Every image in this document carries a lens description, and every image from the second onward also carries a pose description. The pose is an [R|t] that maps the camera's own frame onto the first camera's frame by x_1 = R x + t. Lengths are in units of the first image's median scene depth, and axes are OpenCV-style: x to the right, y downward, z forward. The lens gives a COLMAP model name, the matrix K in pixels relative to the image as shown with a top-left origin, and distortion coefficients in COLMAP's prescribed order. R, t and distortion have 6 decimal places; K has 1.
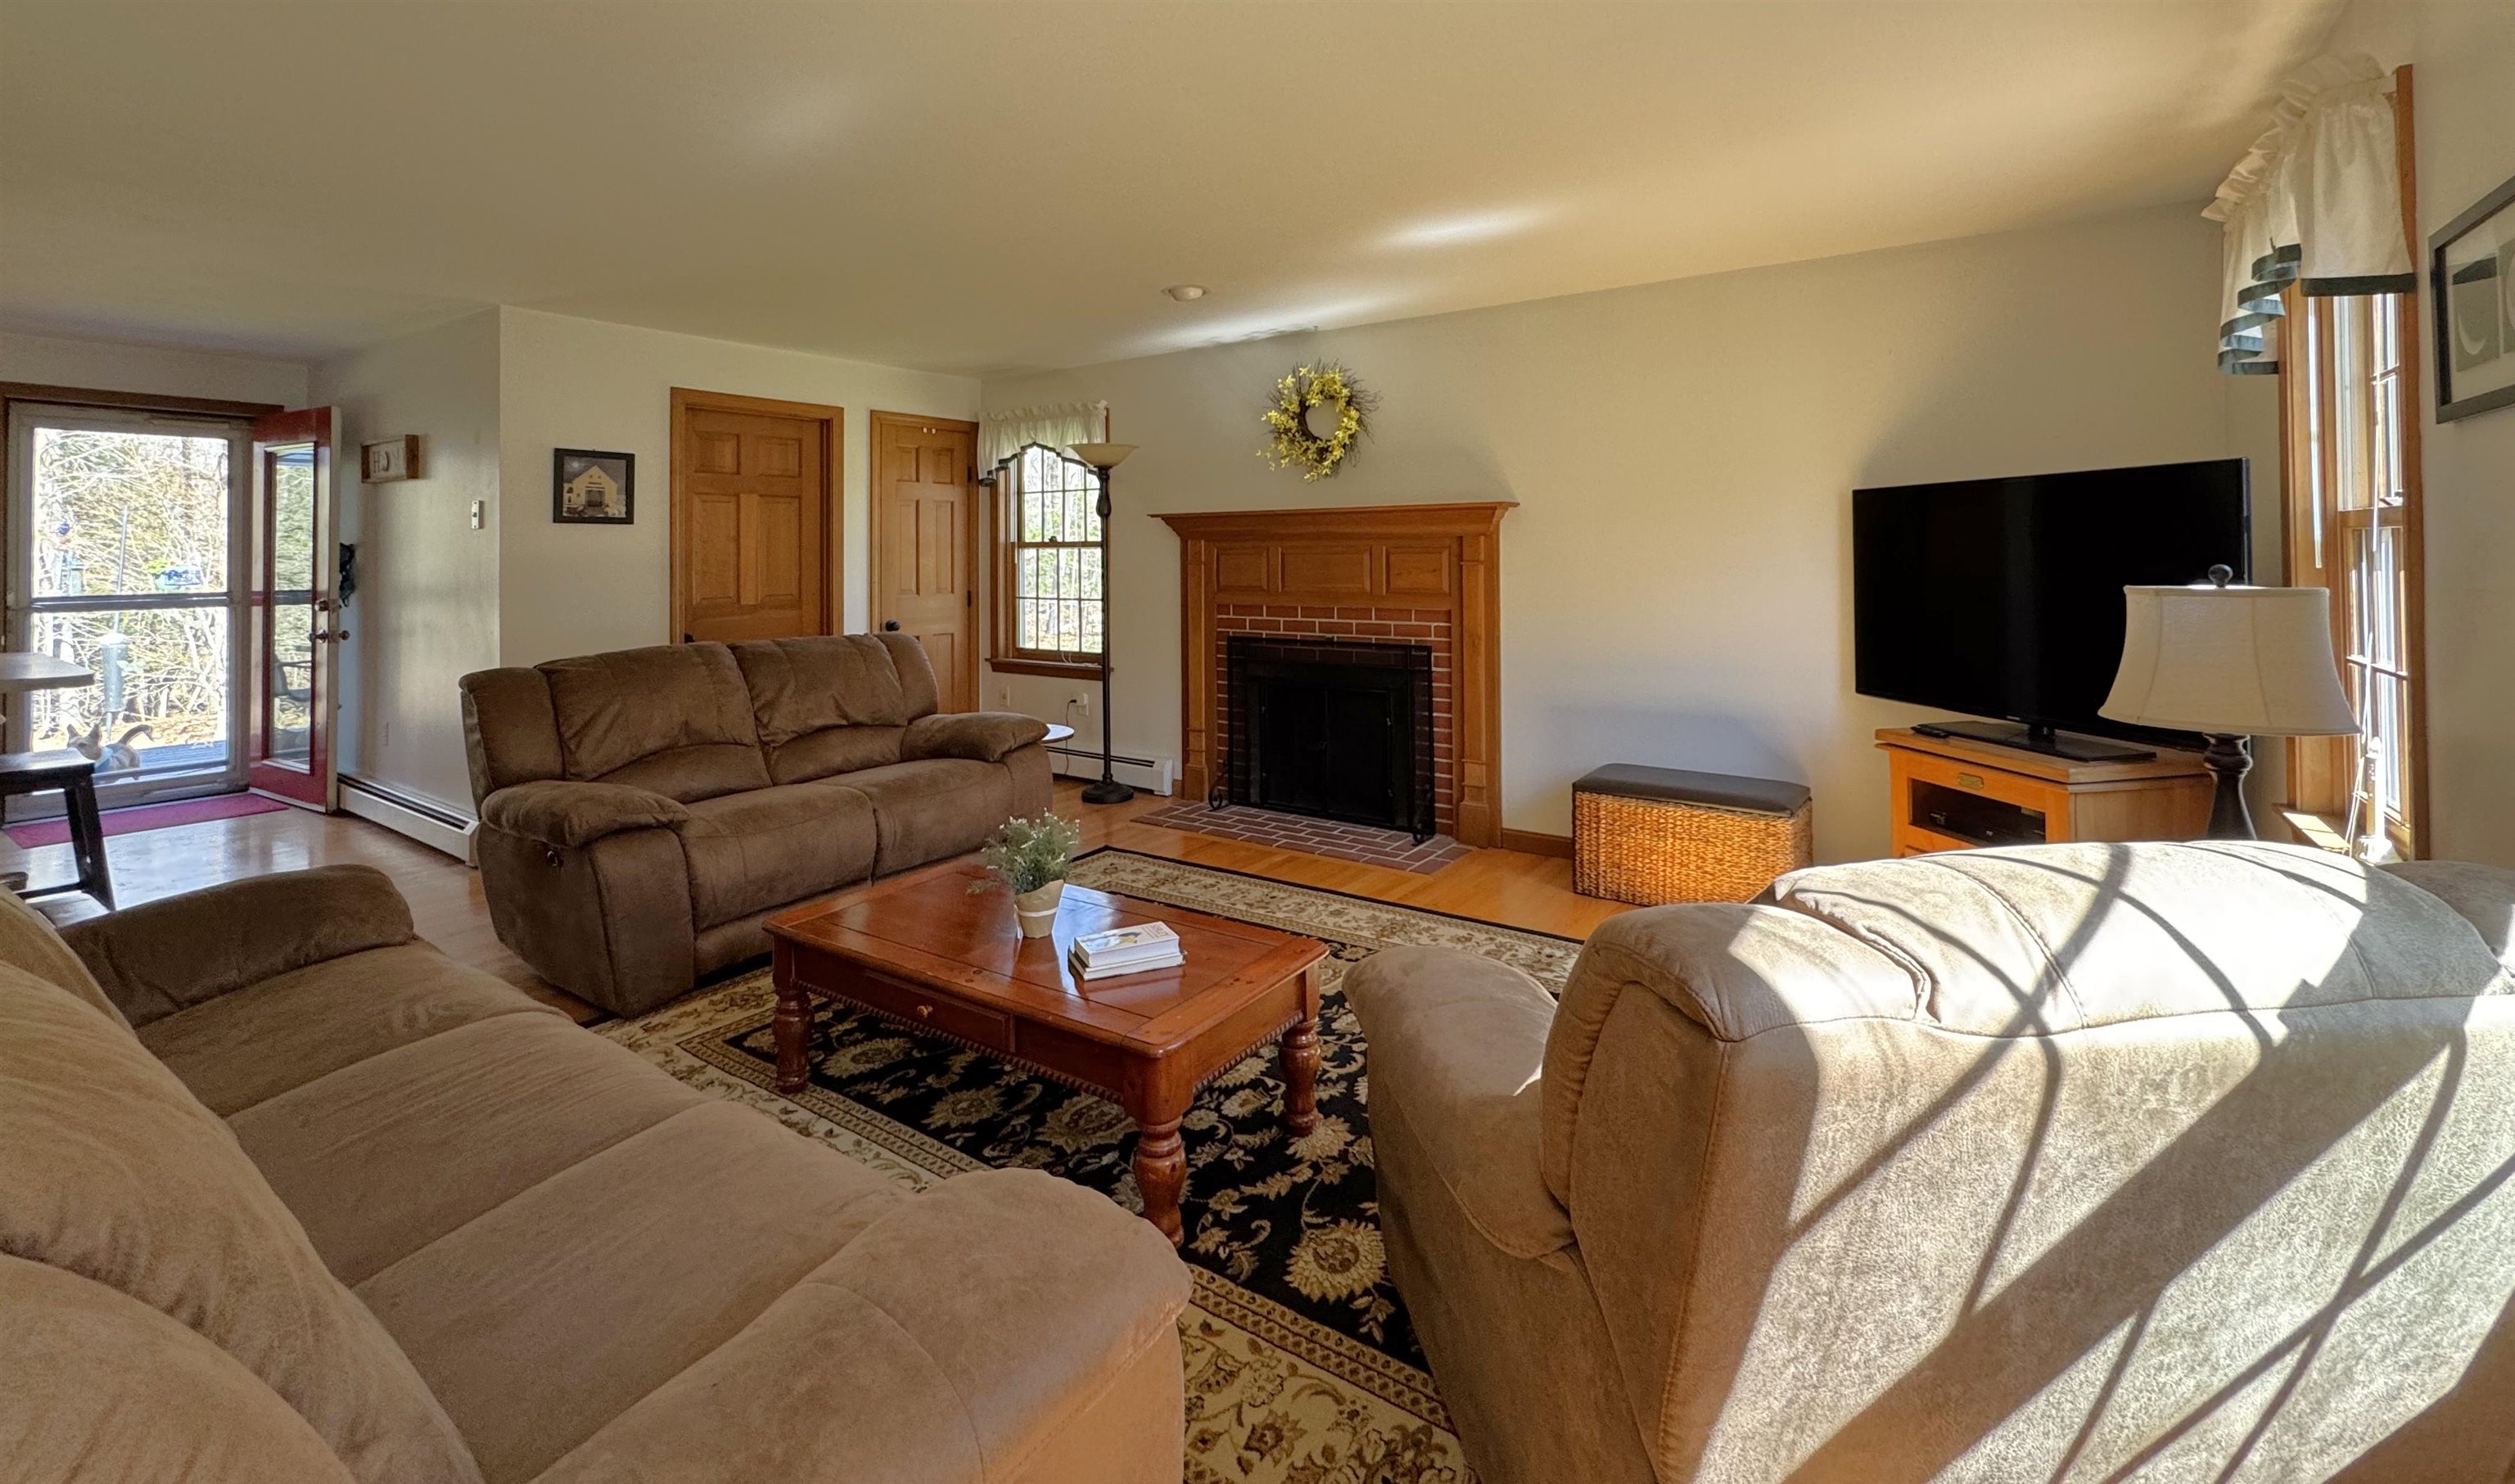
lens RADIAL K [[1049.4, 0, 1260.7], [0, 1049.4, 547.9], [0, 0, 1]] dist [-0.006264, 0.000080]
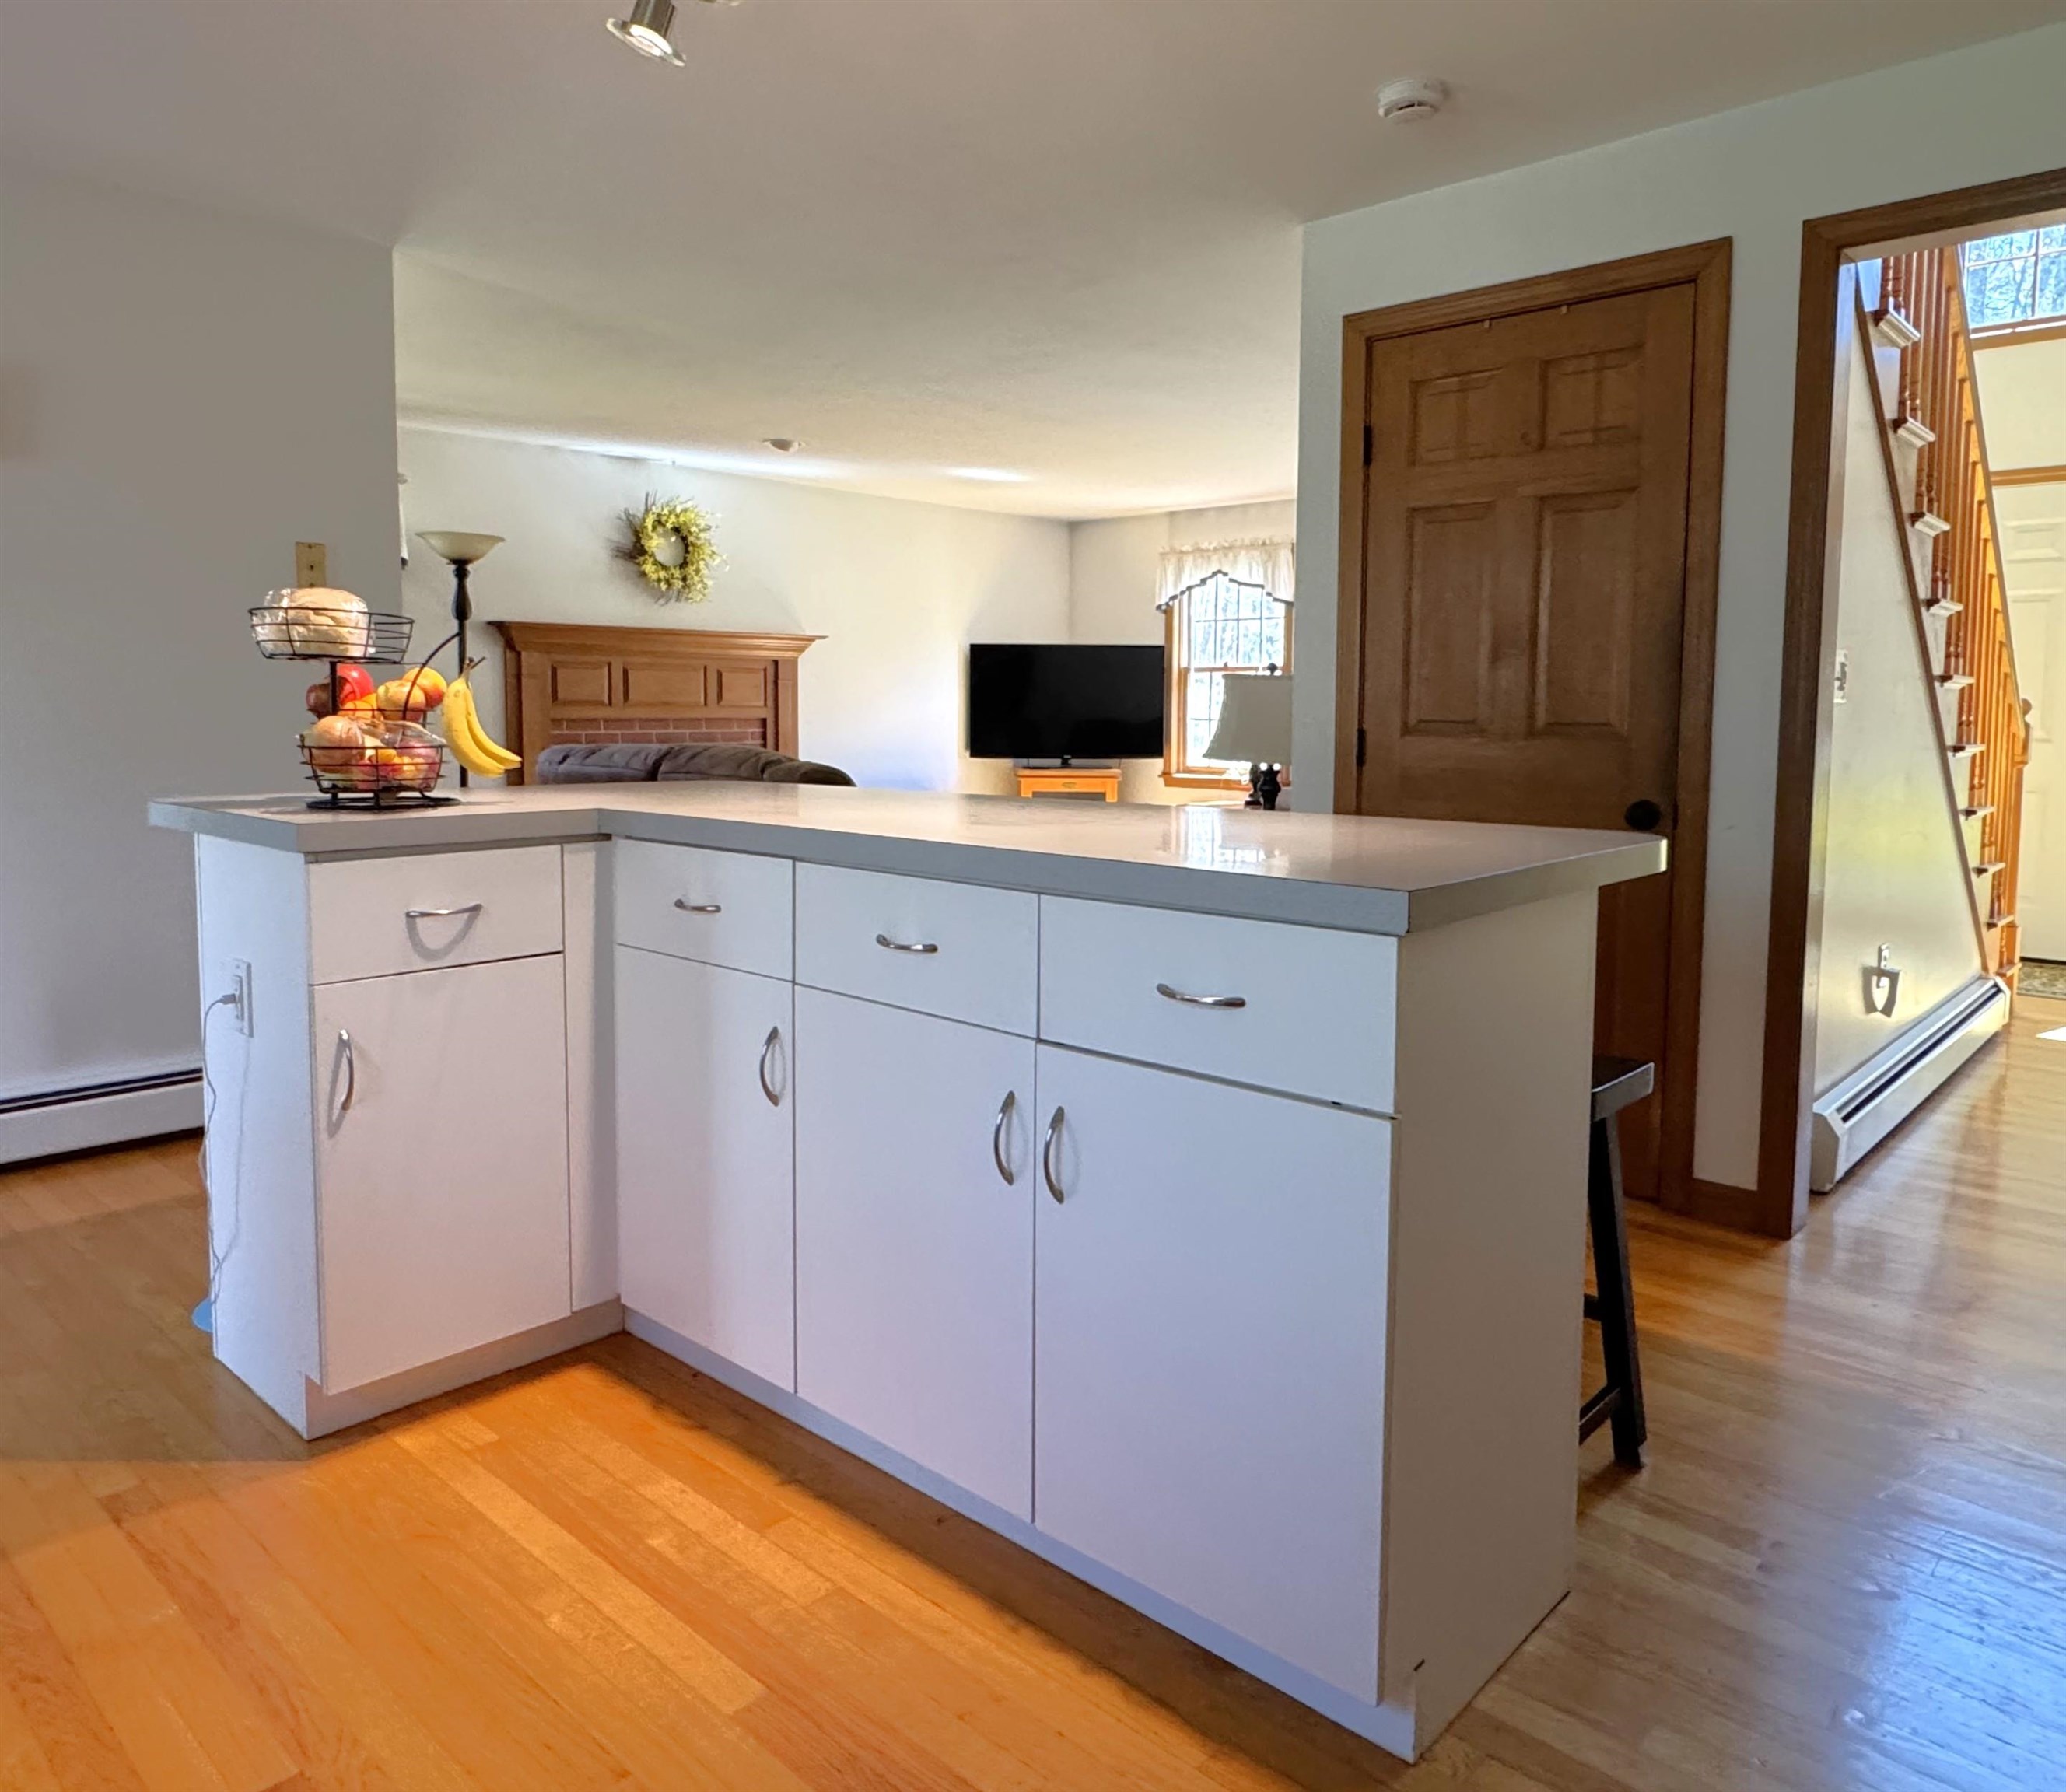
lens RADIAL K [[1410.1, 0, 1041.4], [0, 1410.1, 825.1], [0, 0, 1]] dist [0.008209, 0.000974]
pose [[0.134221, -0.077817, 0.987891, -1.522795], [-0.016378, 0.996602, 0.080728, 0.046404], [-0.990816, -0.027015, 0.132490, 0.456387]]
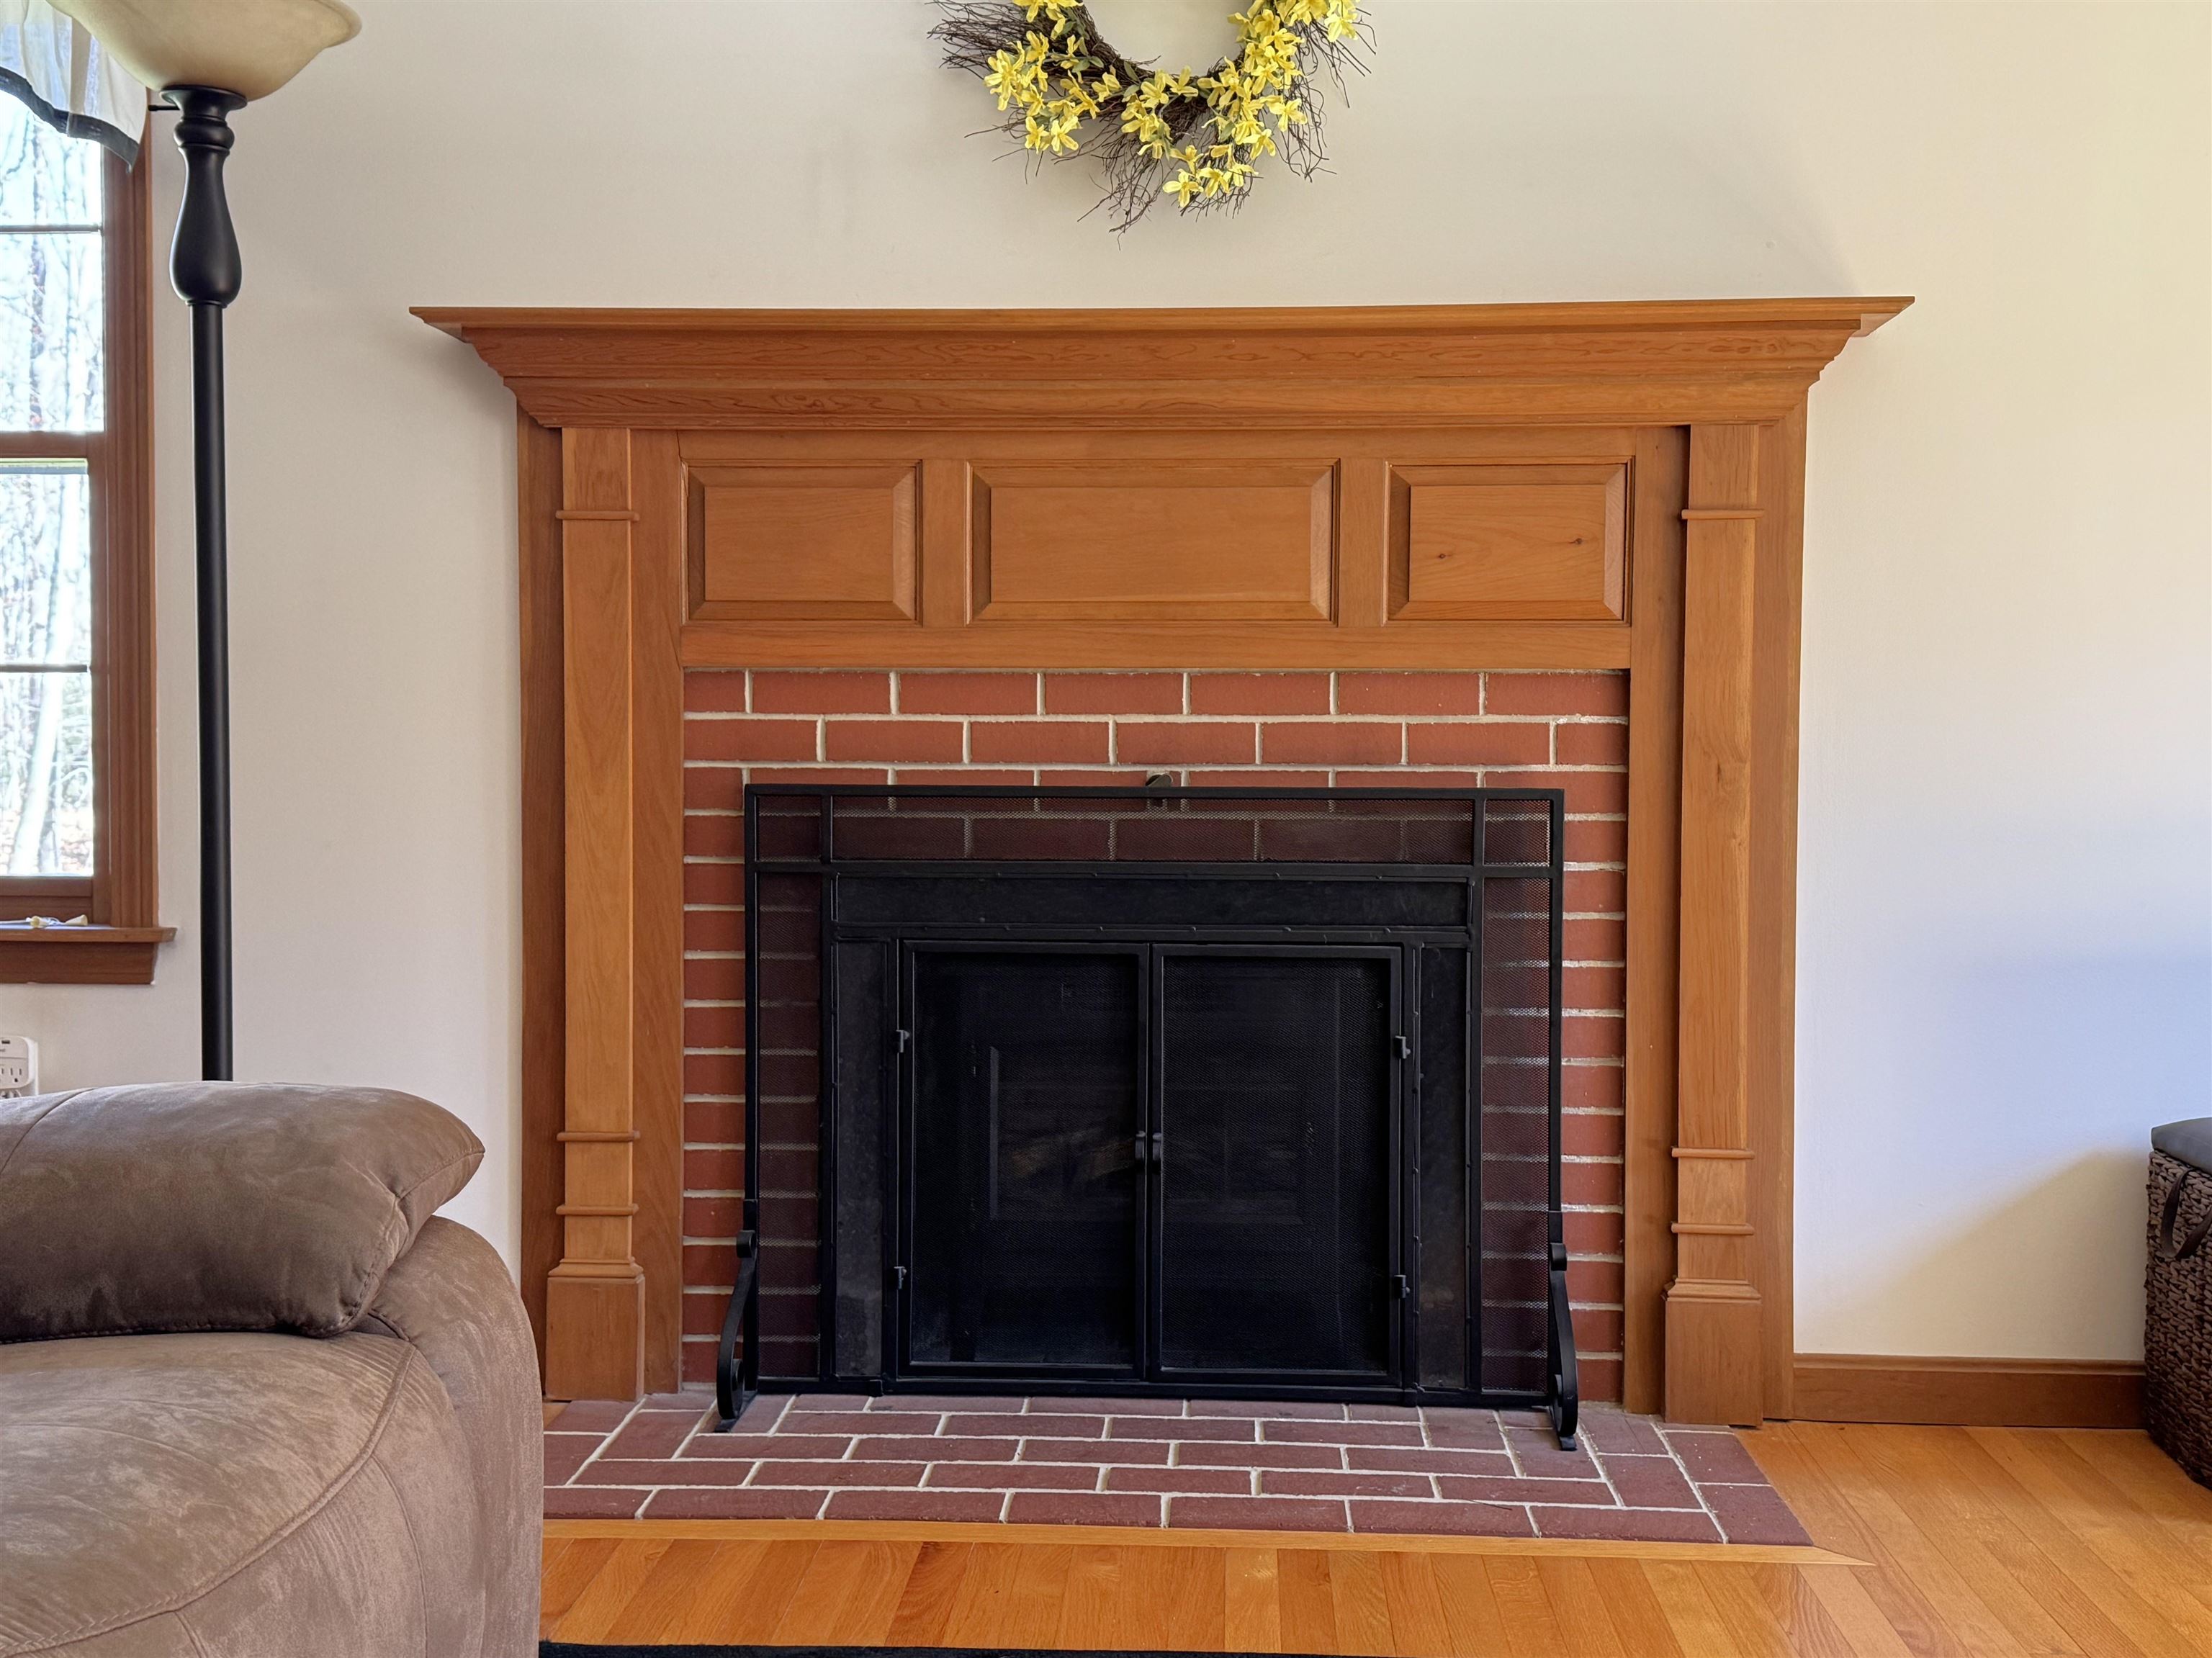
lens RADIAL K [[2395.2, 0, 1102.6], [0, 2395.2, 818.6], [0, 0, 1]] dist [0.107327, 0.000000]
pose [[0.854330, -0.010188, 0.519631, -0.329026], [-0.012407, 0.999123, 0.039988, 0.078913], [-0.519583, -0.040610, 0.853454, 0.493417]]
